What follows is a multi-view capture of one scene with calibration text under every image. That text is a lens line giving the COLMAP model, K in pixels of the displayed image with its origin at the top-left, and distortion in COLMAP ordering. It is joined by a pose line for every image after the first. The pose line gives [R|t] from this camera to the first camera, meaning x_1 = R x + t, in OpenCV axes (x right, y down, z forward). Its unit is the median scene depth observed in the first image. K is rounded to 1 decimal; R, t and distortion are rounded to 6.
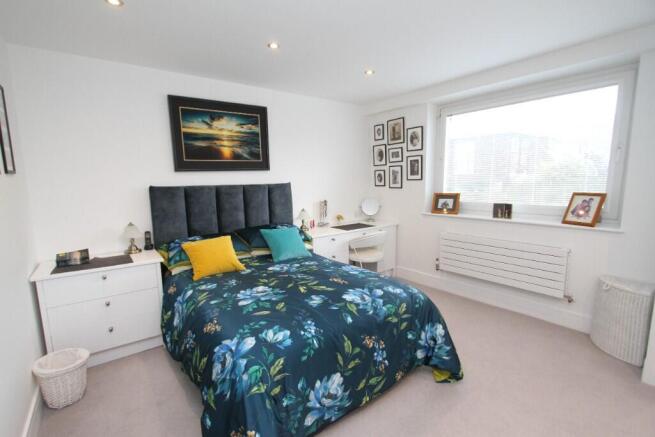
lens RADIAL K [[301.6, 0, 319.4], [0, 301.6, 221.7], [0, 0, 1]] dist [-0.014137, 0.001110]
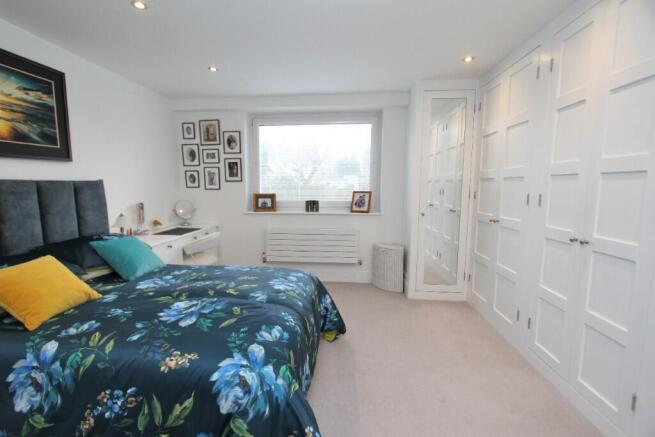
lens RADIAL K [[301.6, 0, 312.9], [0, 301.6, 220.4], [0, 0, 1]] dist [-0.014137, 0.001110]
pose [[0.680328, -0.065792, 0.729949, -0.340419], [0.086806, 0.996186, 0.008883, 0.013583], [-0.727749, 0.057321, 0.683444, 0.116843]]
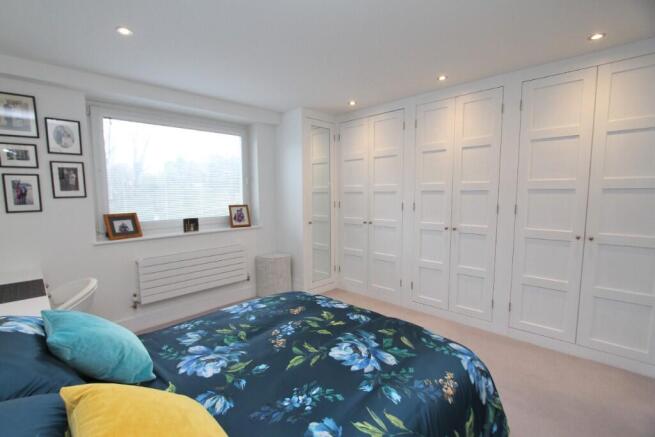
lens RADIAL K [[303.1, 0, 308.9], [0, 303.1, 222.9], [0, 0, 1]] dist [-0.009183, 0.000201]
pose [[-0.126128, -0.078906, 0.988871, -0.531209], [0.149764, 0.983892, 0.097611, -0.087035], [-0.980644, 0.160409, -0.112279, 0.708317]]
